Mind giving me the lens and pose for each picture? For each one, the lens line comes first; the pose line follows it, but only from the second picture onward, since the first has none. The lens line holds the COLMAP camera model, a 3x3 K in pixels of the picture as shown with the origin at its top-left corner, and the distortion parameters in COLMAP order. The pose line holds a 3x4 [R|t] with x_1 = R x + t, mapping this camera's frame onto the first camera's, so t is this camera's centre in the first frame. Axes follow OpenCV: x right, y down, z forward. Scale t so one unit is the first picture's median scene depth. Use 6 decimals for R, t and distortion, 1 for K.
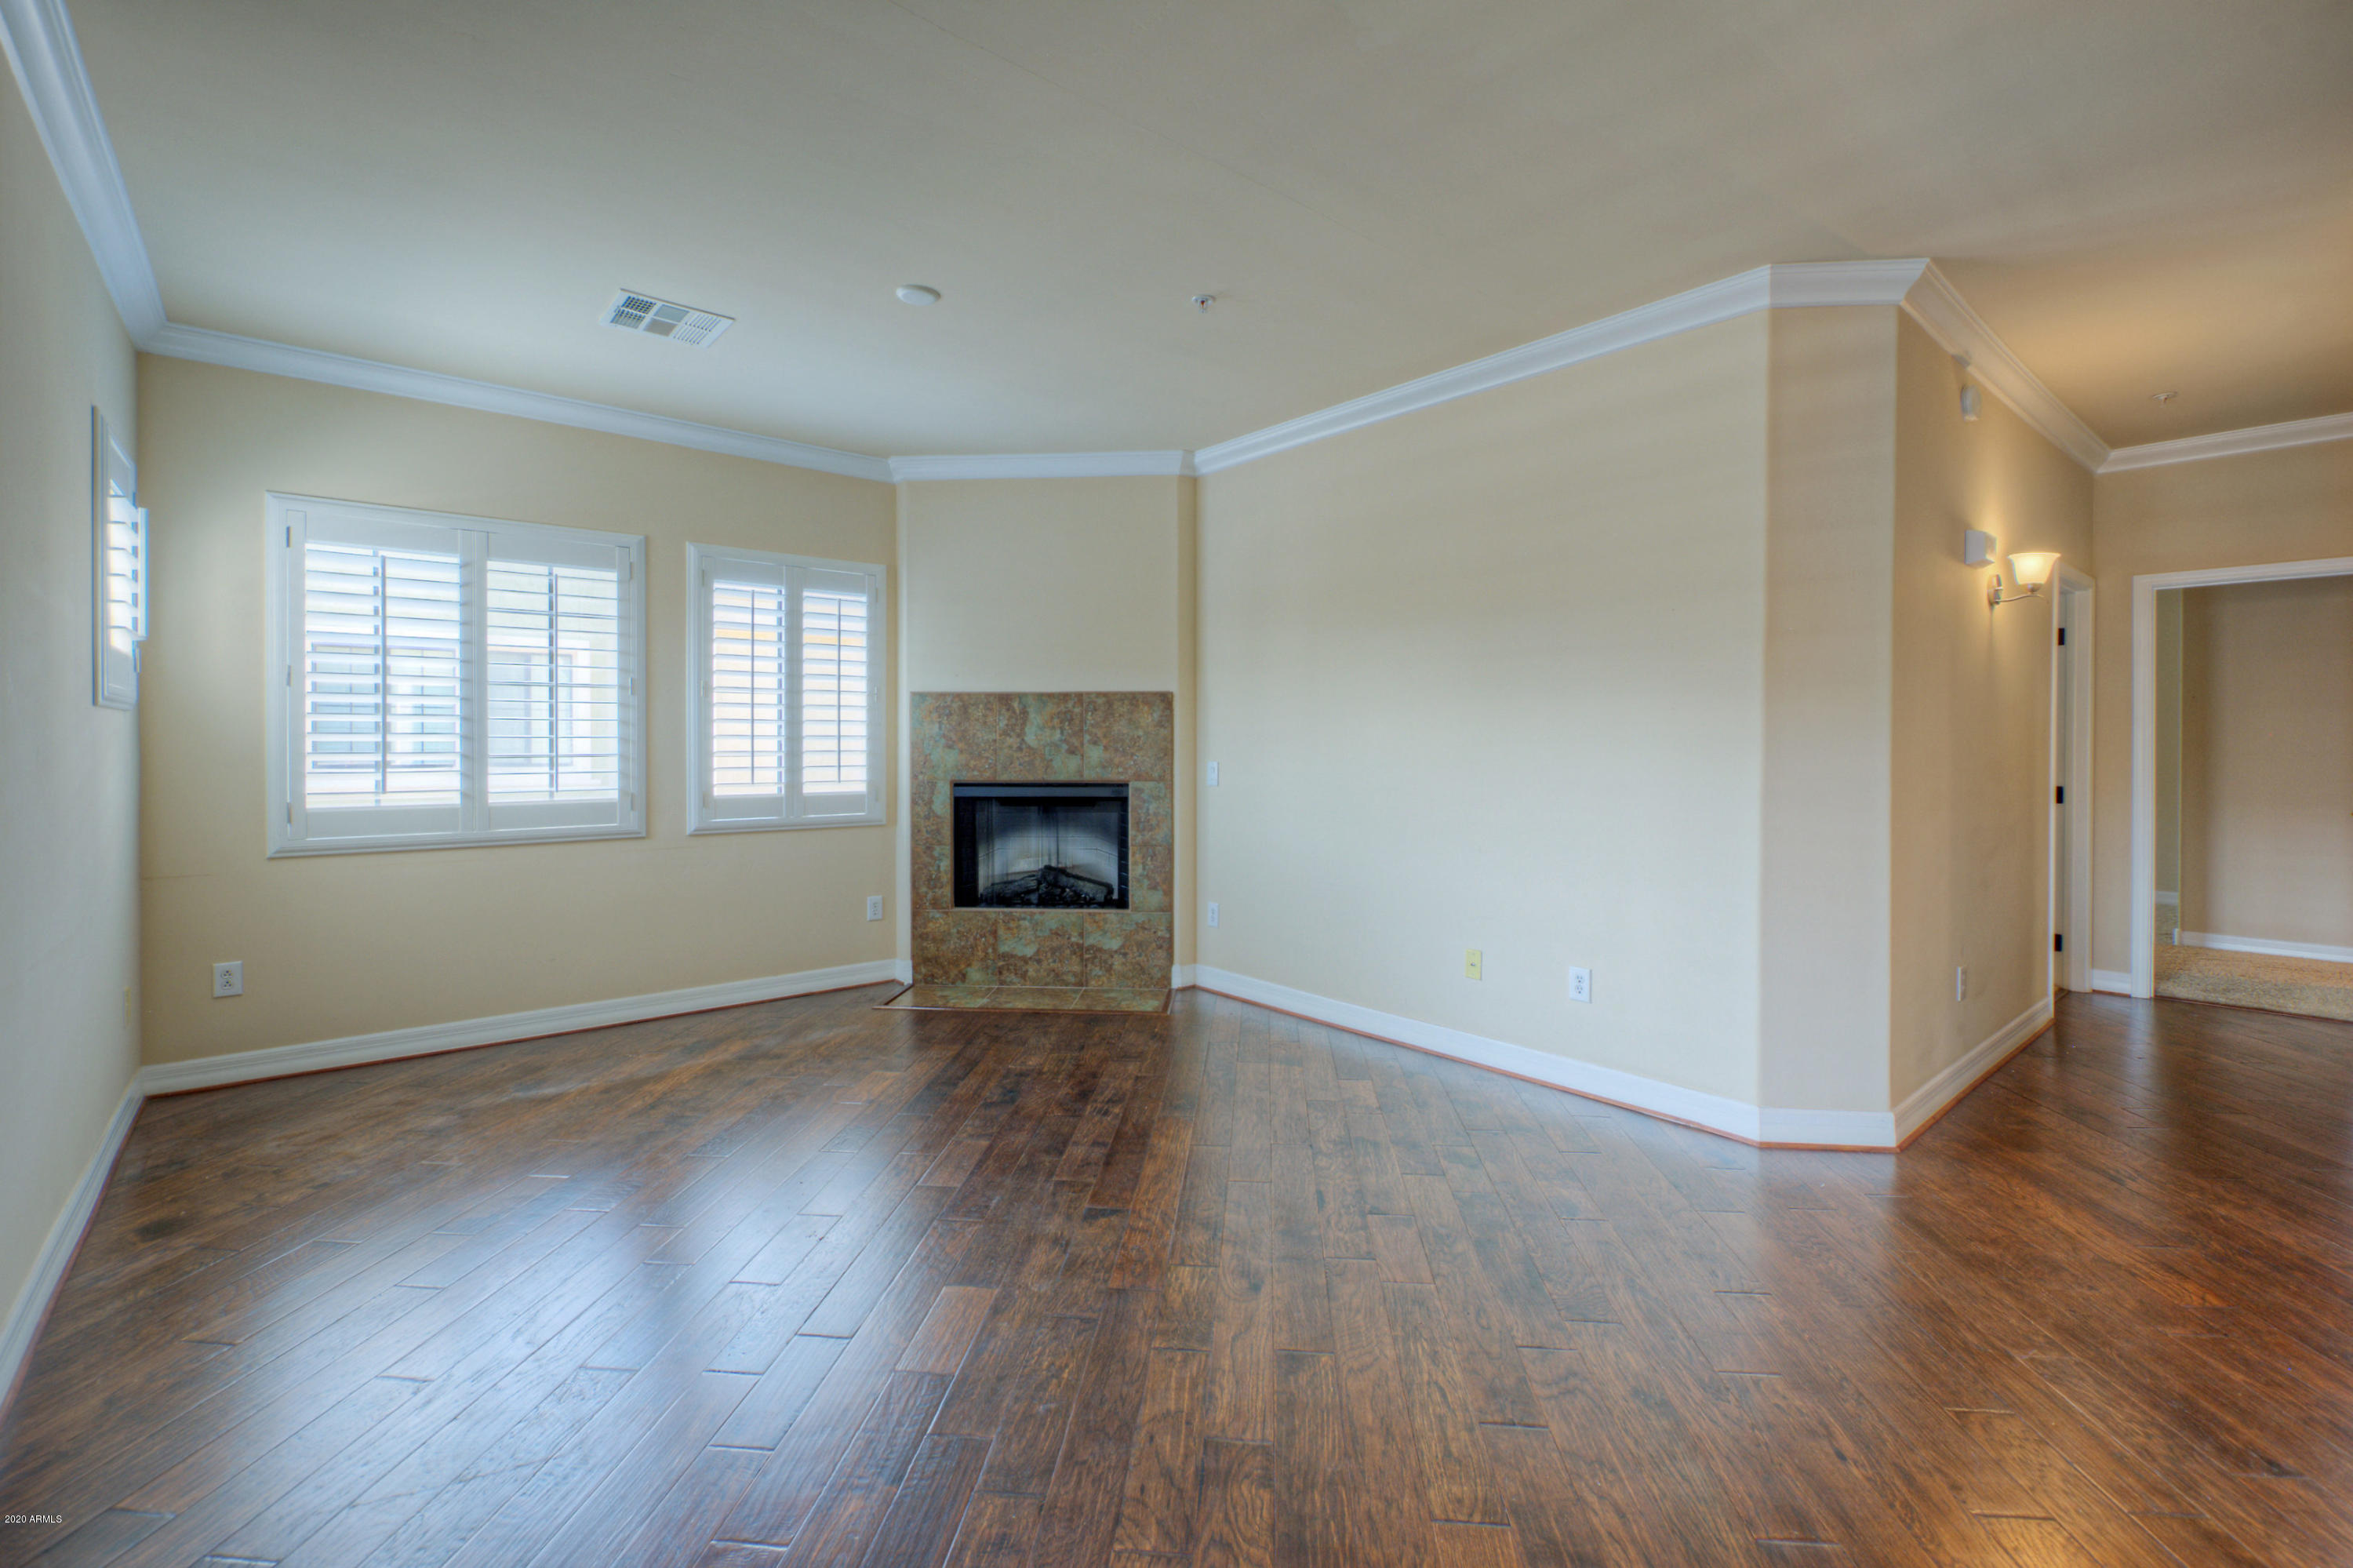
lens RADIAL K [[1019.8, 0, 1167.3], [0, 1019.8, 750.2], [0, 0, 1]] dist [-0.000042, -0.000154]
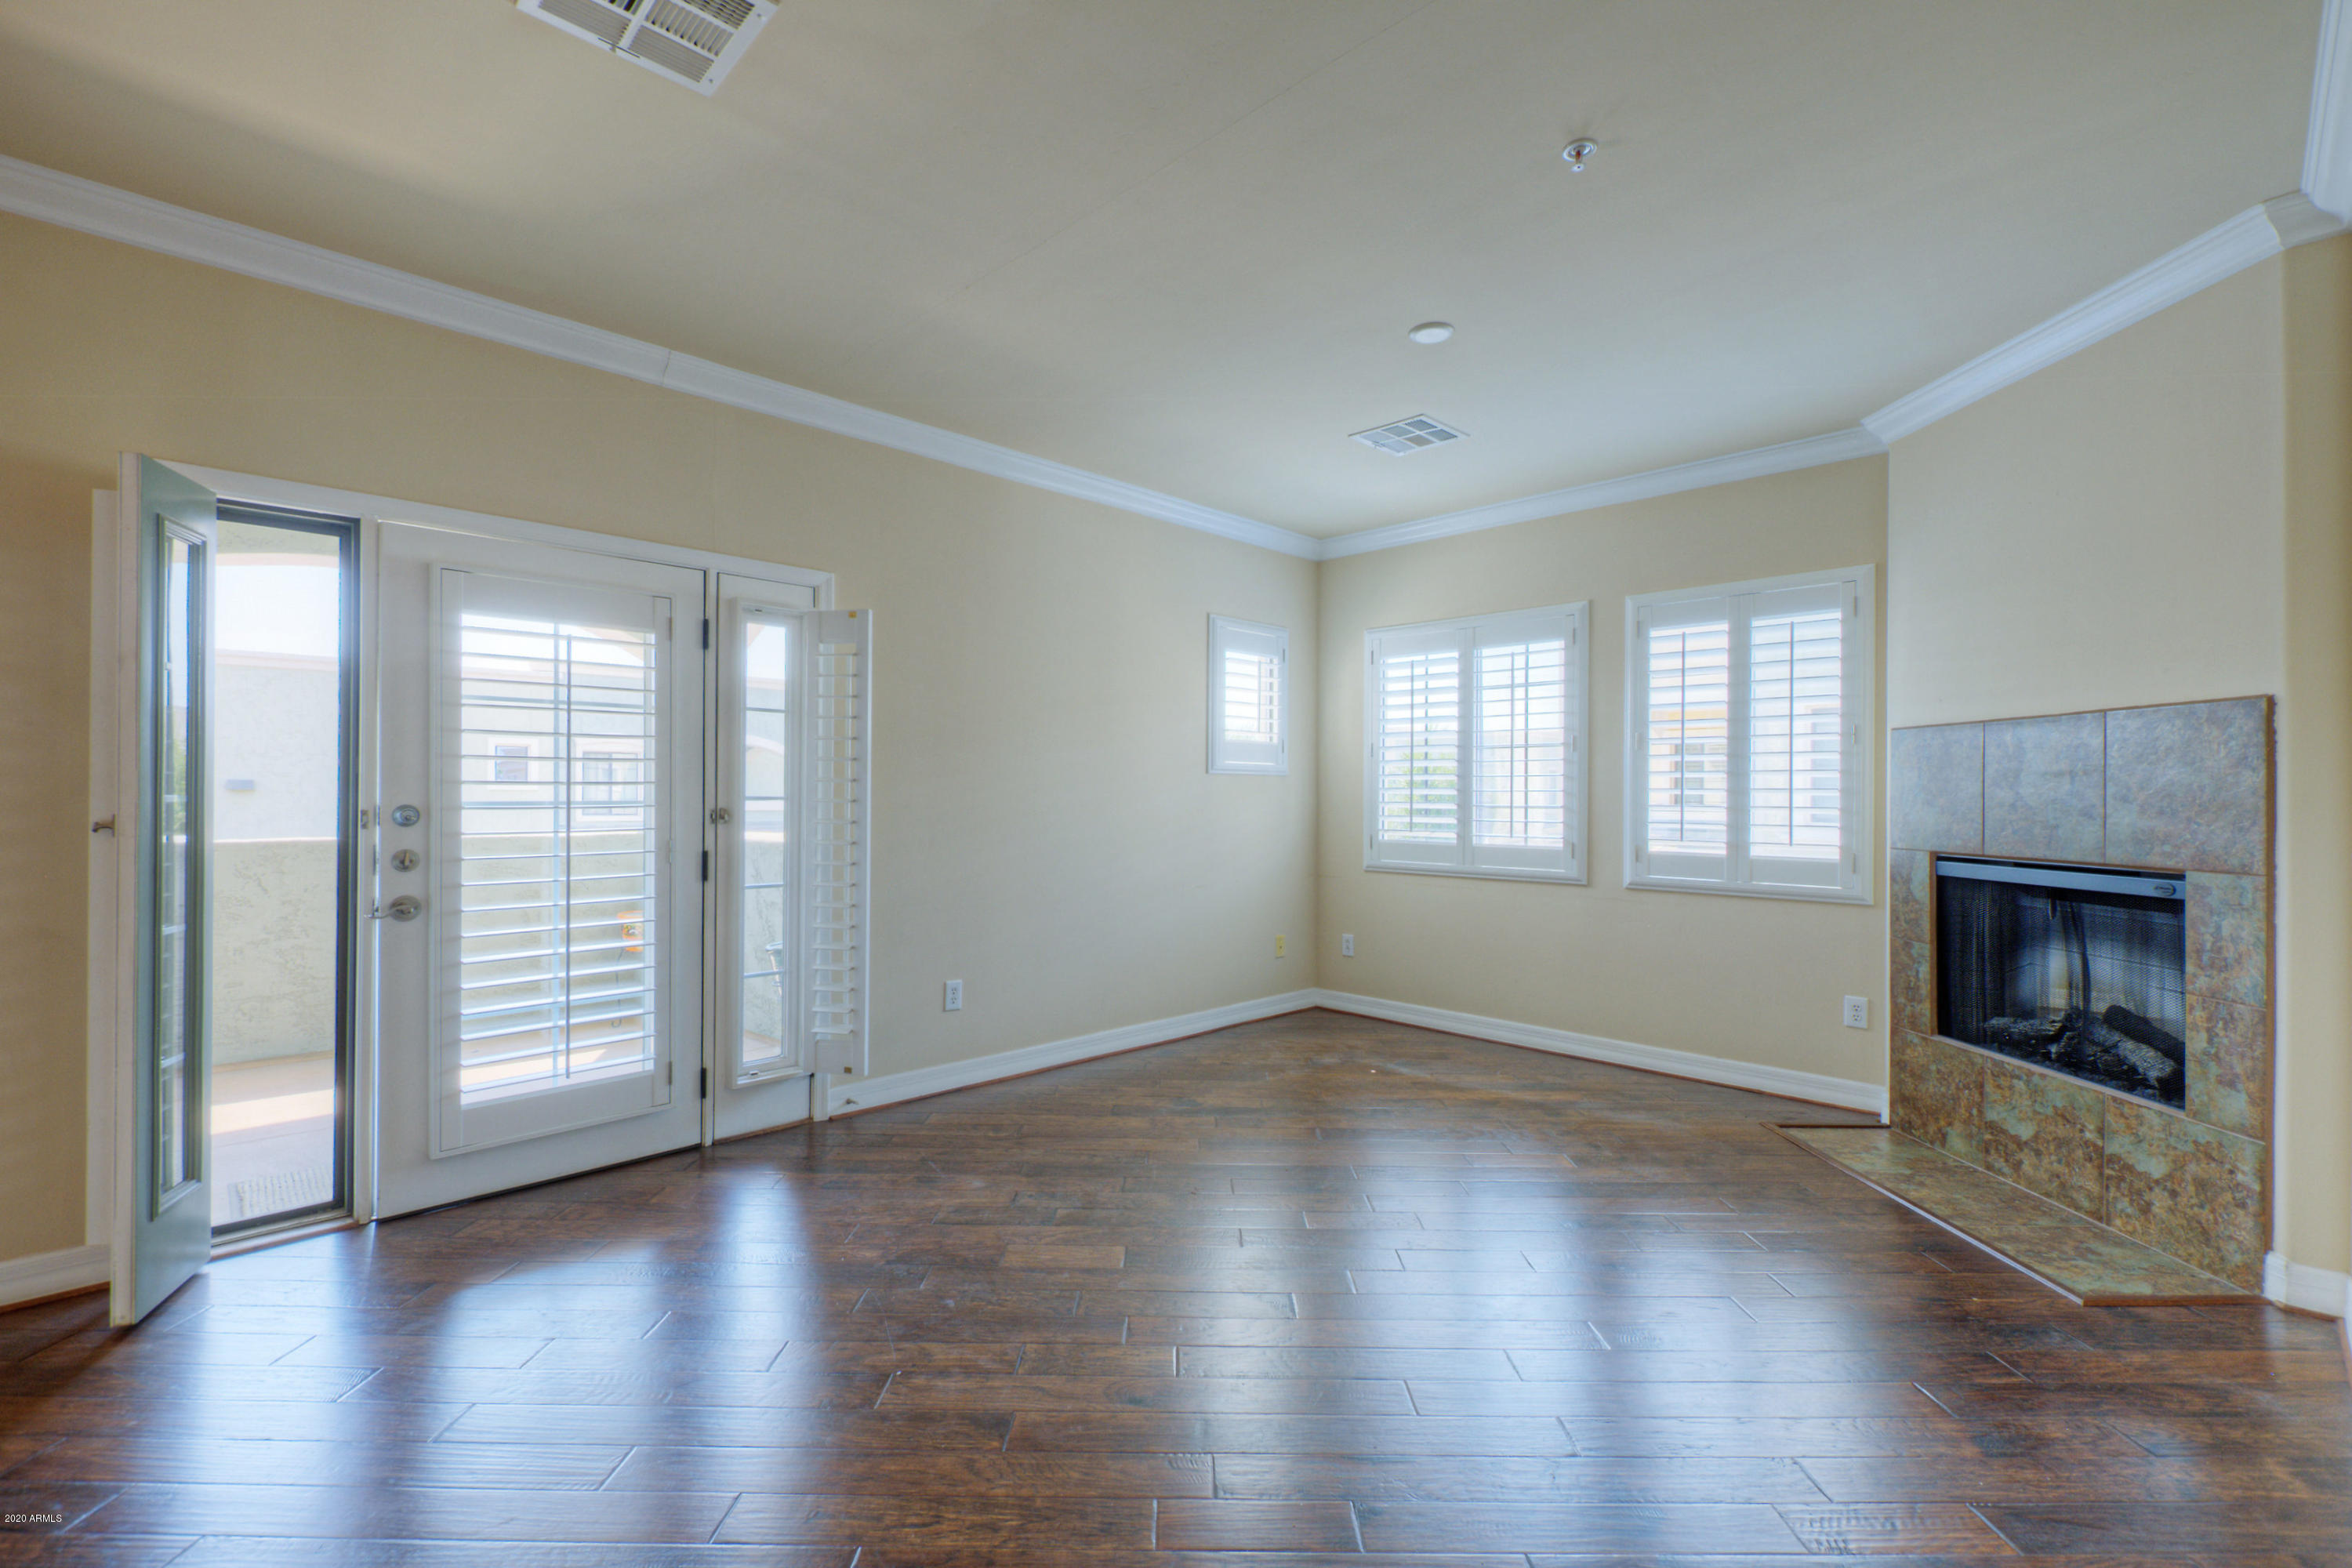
lens RADIAL K [[1051.0, 0, 1176.0], [0, 1051.0, 784.0], [0, 0, 1]] dist [-0.002458, -0.000610]
pose [[0.068703, -0.008945, -0.997597, 0.473953], [-0.011292, 0.999889, -0.009743, -0.003684], [0.997573, 0.011935, 0.068595, 0.436336]]
